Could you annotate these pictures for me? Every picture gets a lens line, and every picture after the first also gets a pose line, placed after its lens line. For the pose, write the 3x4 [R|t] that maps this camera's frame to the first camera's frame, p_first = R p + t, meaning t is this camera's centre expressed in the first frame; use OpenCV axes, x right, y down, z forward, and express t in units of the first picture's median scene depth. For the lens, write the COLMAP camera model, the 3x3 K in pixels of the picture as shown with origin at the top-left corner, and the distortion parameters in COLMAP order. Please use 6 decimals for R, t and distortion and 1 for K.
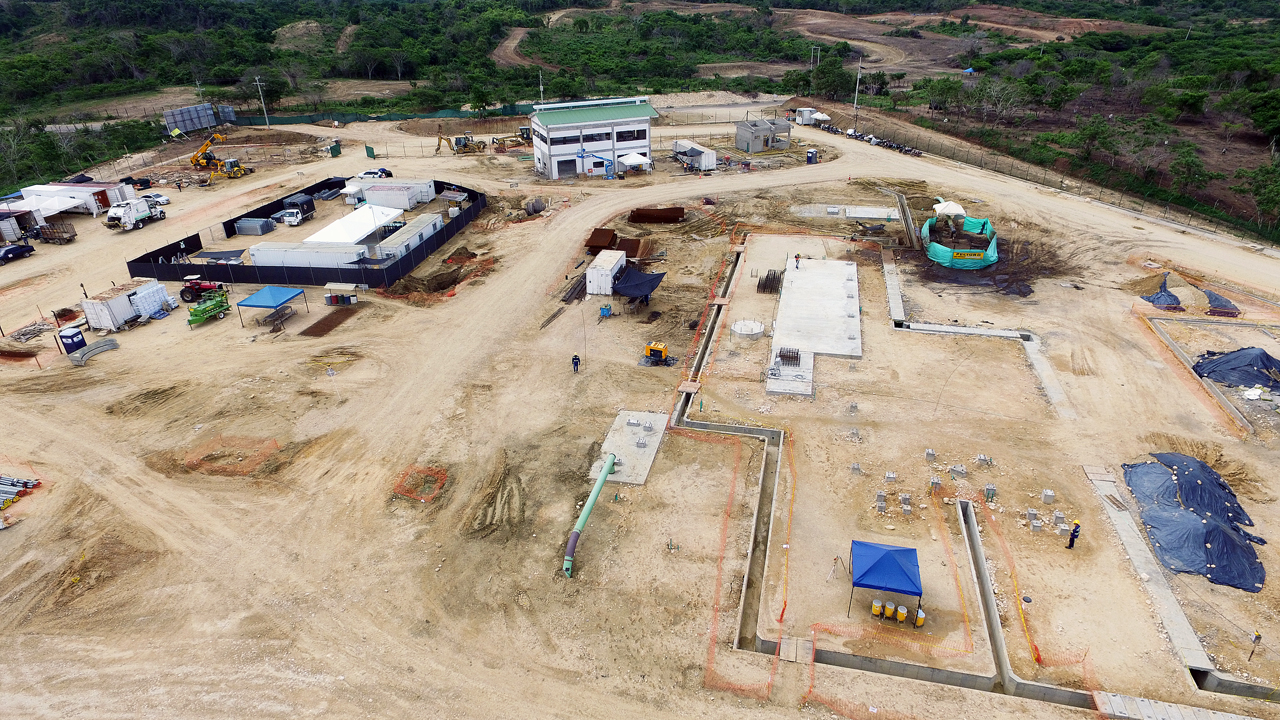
lens RADIAL K [[746.9, 0, 635.1], [0, 746.9, 357.0], [0, 0, 1]] dist [-0.015887, 0.014238]
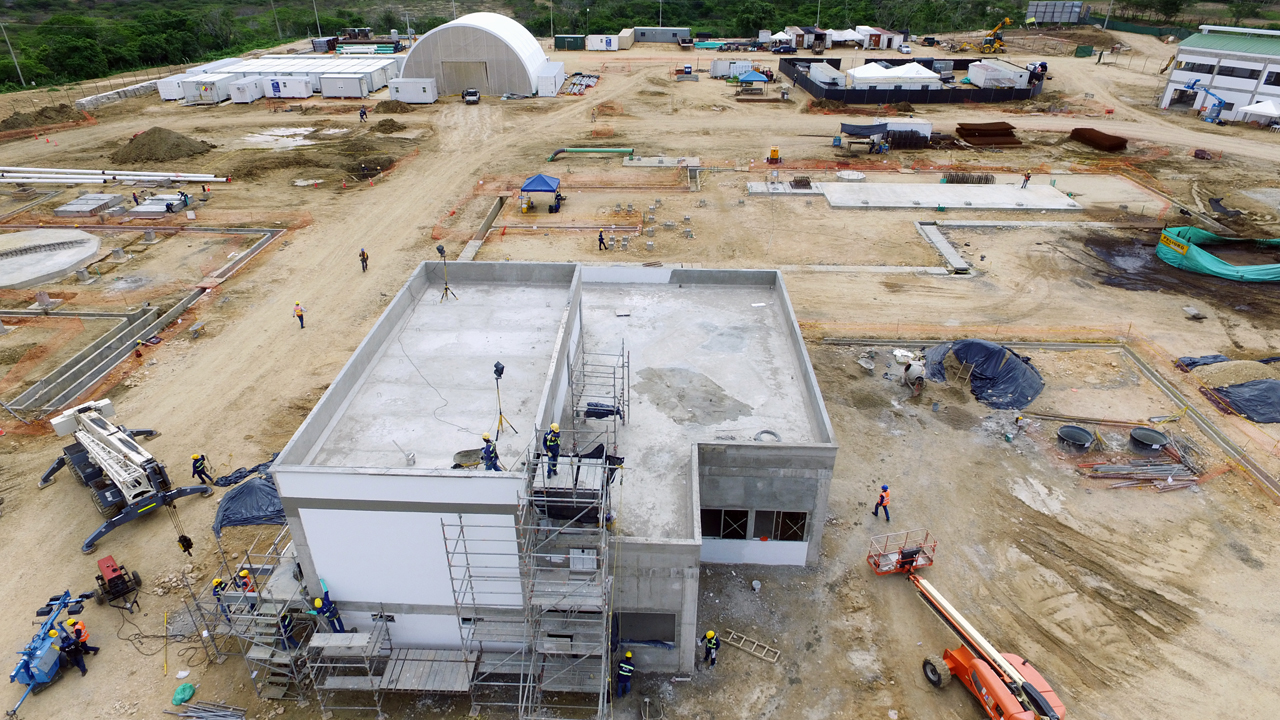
lens RADIAL K [[746.9, 0, 635.1], [0, 746.9, 357.0], [0, 0, 1]] dist [-0.015887, 0.014238]
pose [[0.198244, 0.510607, -0.836648, 1.062681], [-0.441625, 0.808568, 0.388826, -0.100804], [0.875024, 0.292403, 0.385791, 0.292431]]
